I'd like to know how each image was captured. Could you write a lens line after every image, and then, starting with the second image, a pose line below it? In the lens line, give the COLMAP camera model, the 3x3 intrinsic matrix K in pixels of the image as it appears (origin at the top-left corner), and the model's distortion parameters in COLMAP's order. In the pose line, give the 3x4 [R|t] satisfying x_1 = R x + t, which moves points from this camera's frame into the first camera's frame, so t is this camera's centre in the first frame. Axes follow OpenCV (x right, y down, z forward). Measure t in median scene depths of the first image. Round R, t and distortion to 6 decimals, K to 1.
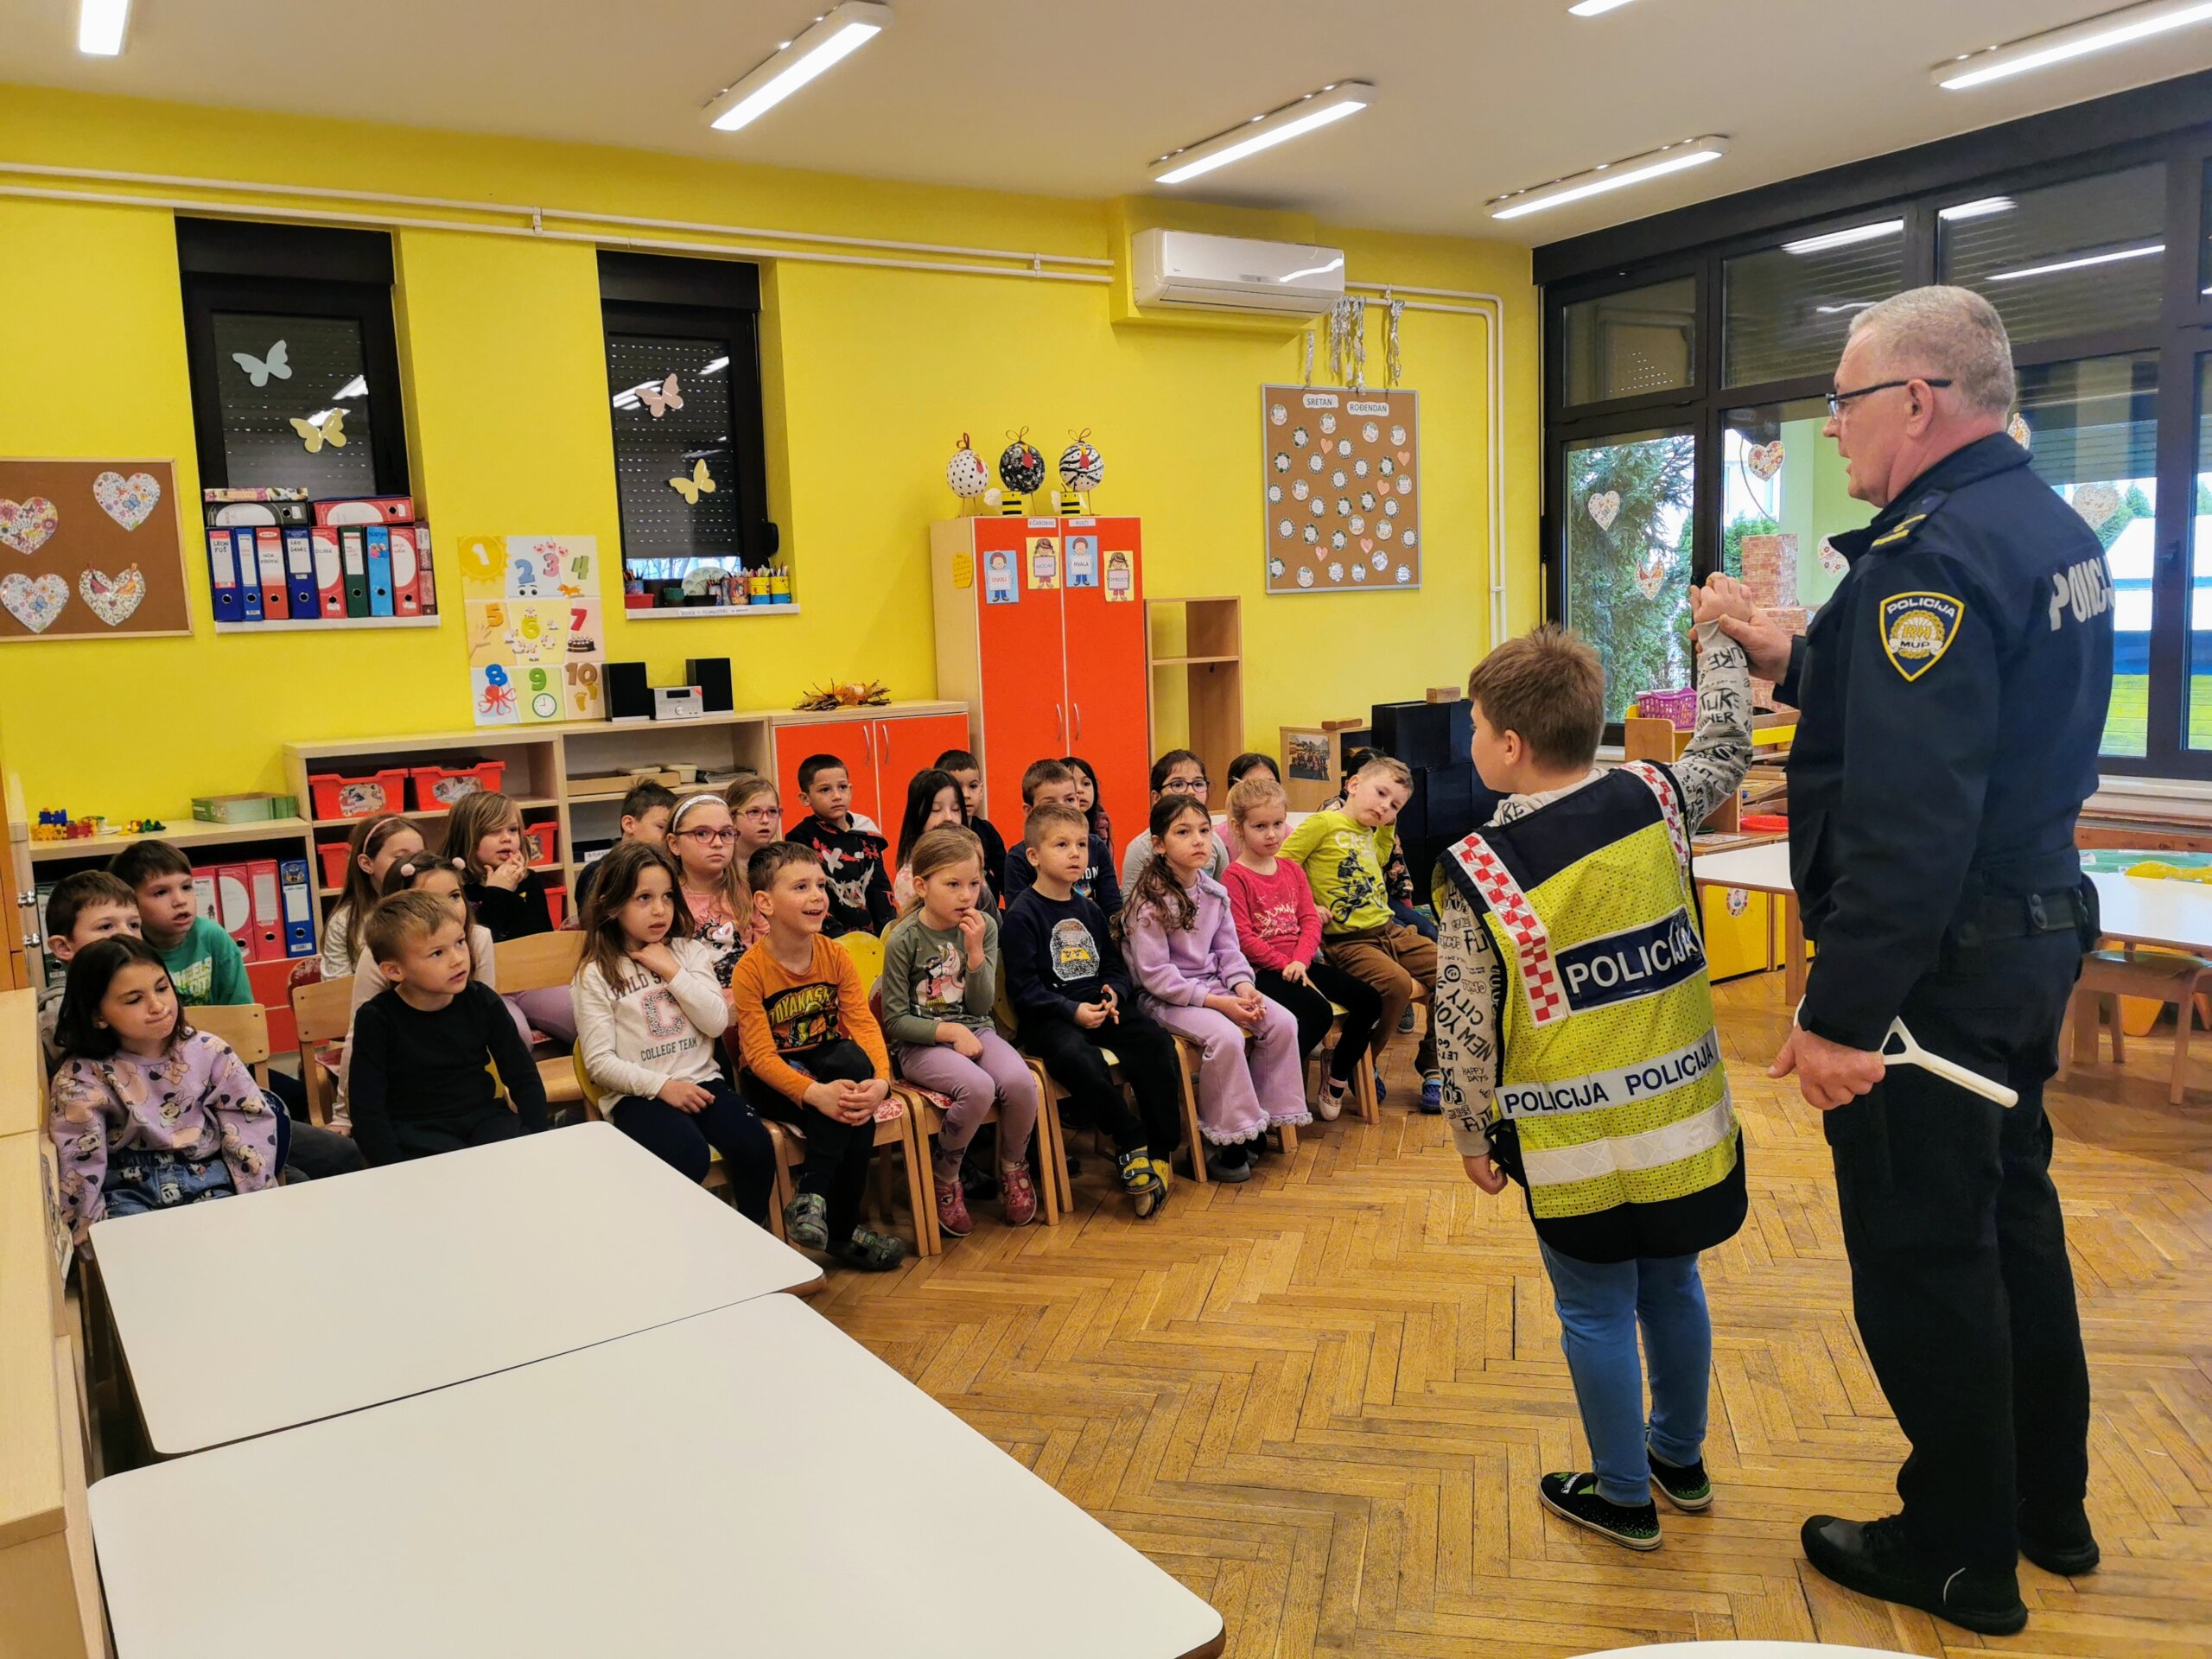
lens RADIAL K [[1706.0, 0, 1109.5], [0, 1706.0, 812.1], [0, 0, 1]] dist [0.080816, -0.102424]
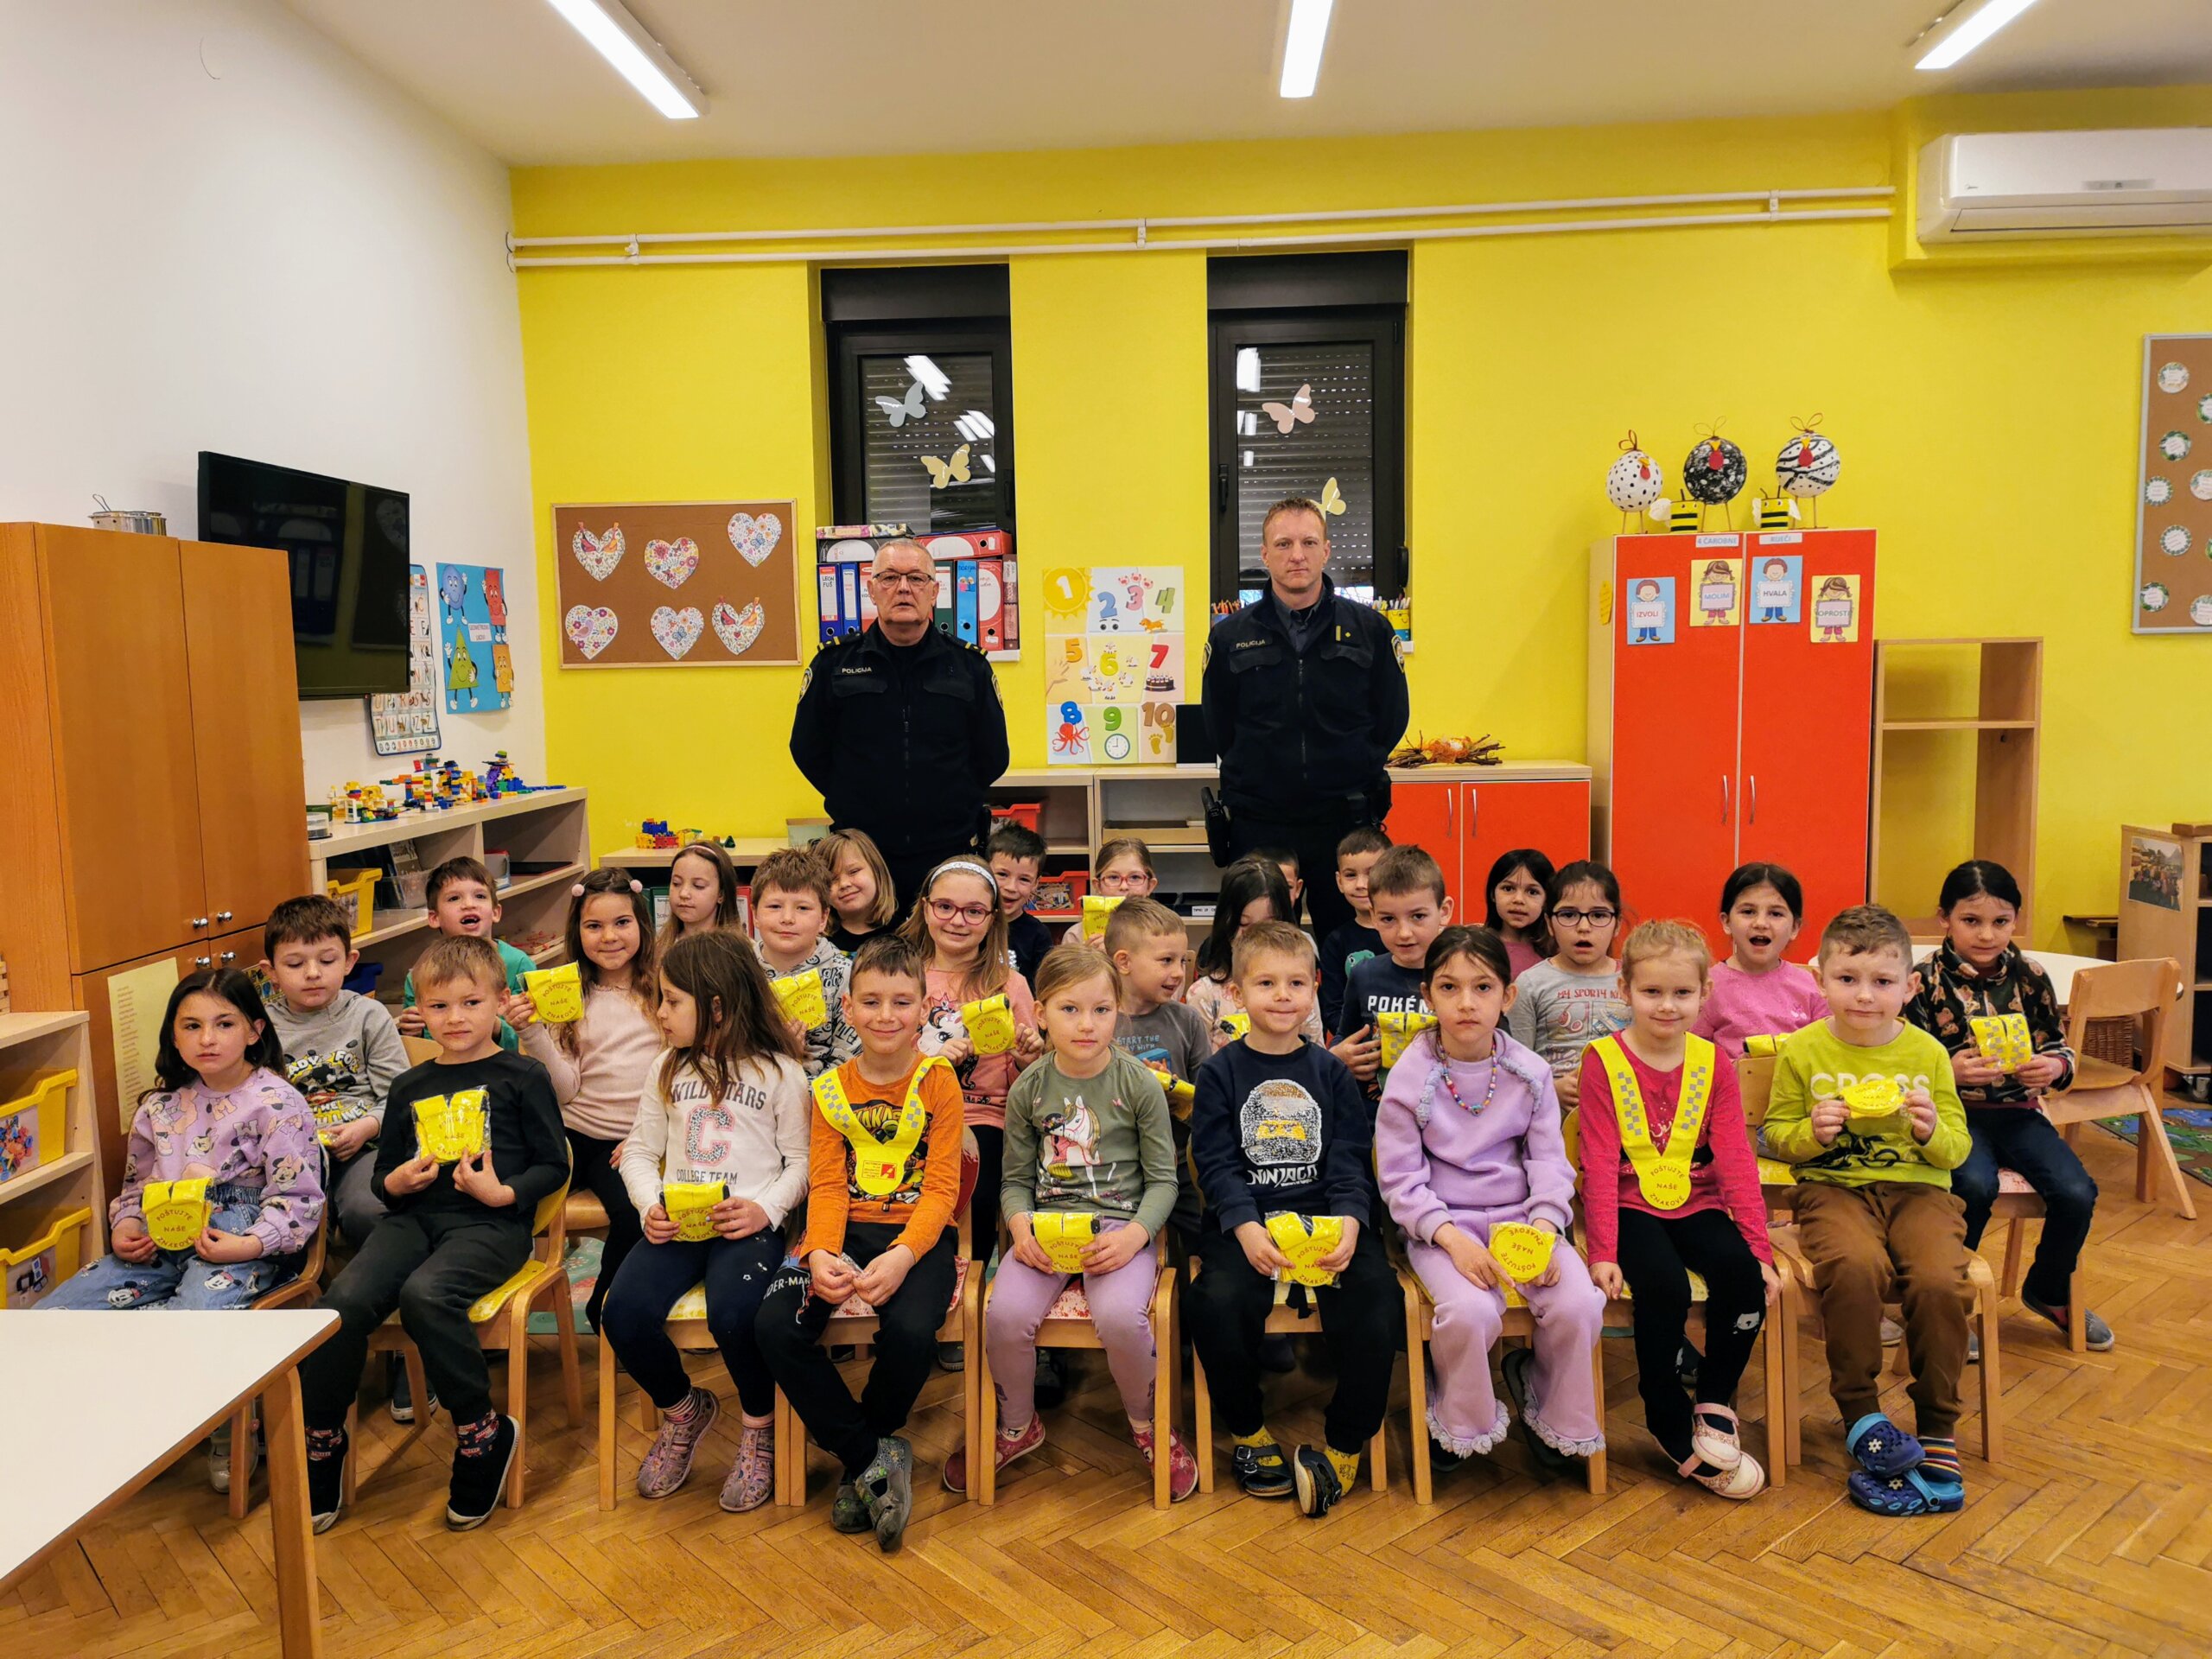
lens RADIAL K [[1706.0, 0, 1118.5], [0, 1706.0, 827.6], [0, 0, 1]] dist [0.080816, -0.102424]
pose [[0.808906, 0.079206, -0.582579, 0.223367], [-0.083430, 0.996321, 0.019617, -0.035856], [0.581989, 0.032736, 0.812538, 0.237422]]
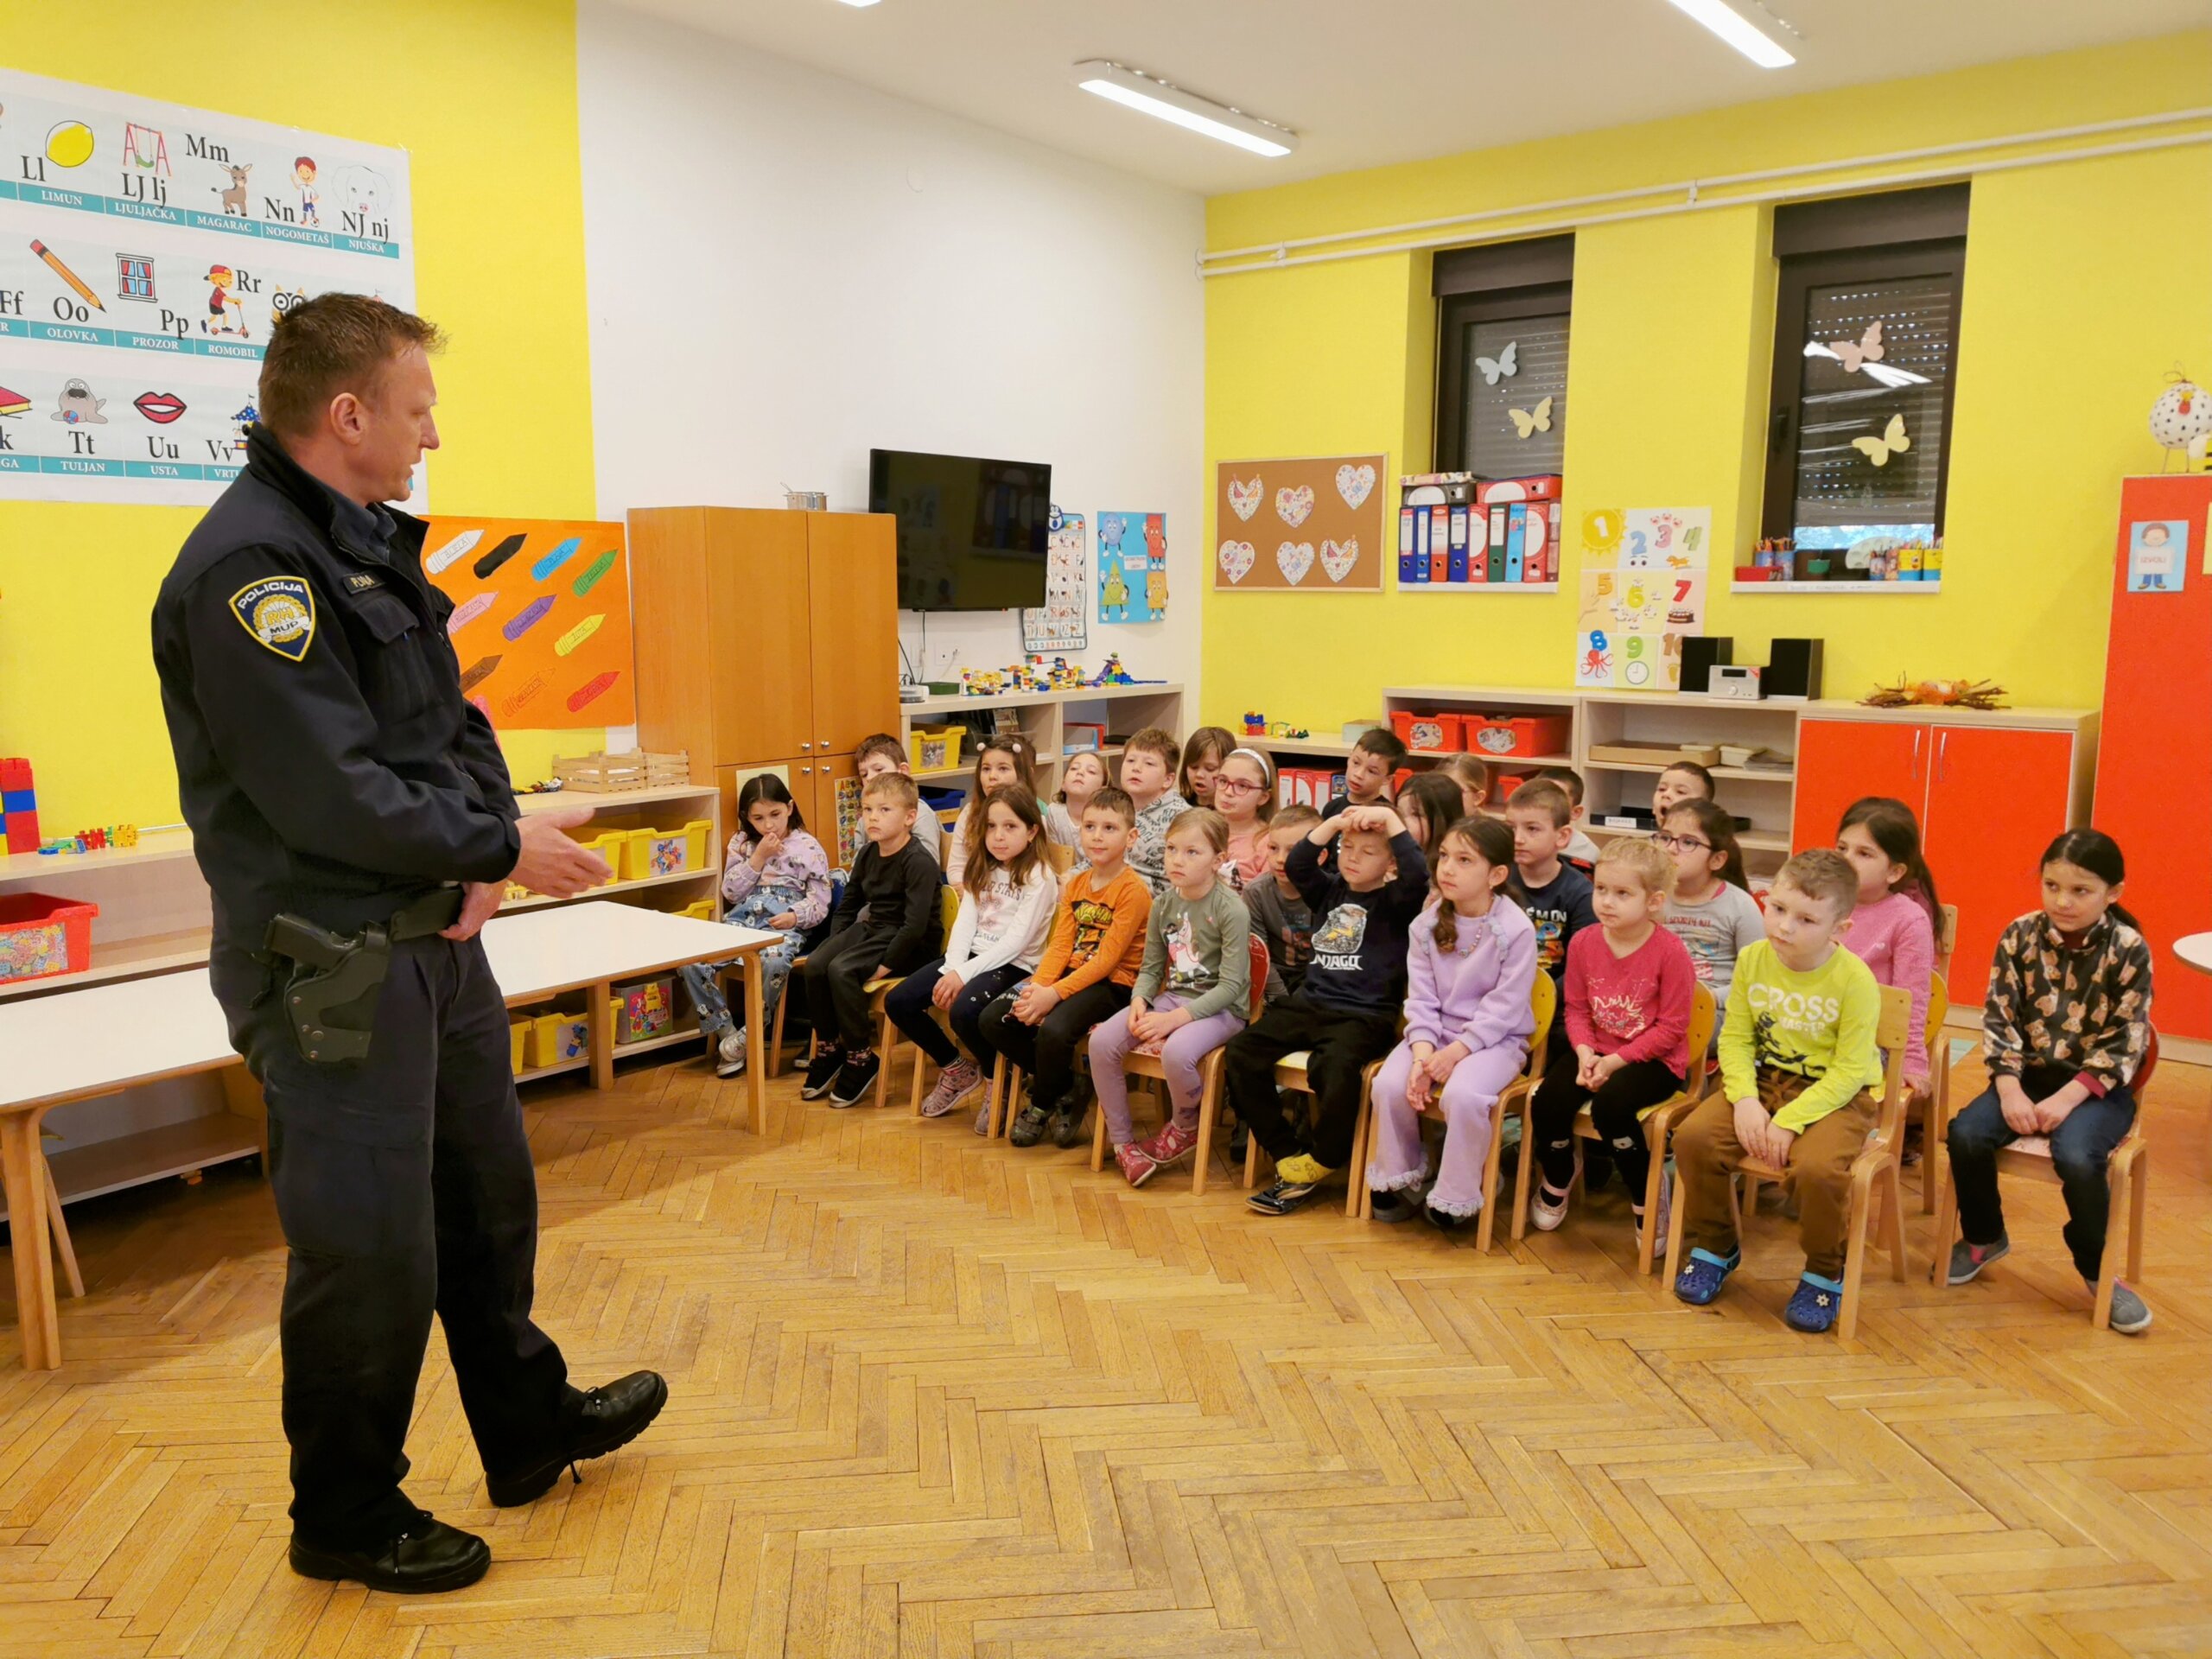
lens RADIAL K [[1706.0, 0, 1113.5], [0, 1706.0, 818.9], [0, 0, 1]] dist [0.080816, -0.102424]
pose [[0.328172, 0.169162, -0.929348, 0.543787], [-0.131468, 0.982439, 0.132402, -0.071058], [0.935425, 0.078729, 0.344648, 0.355621]]
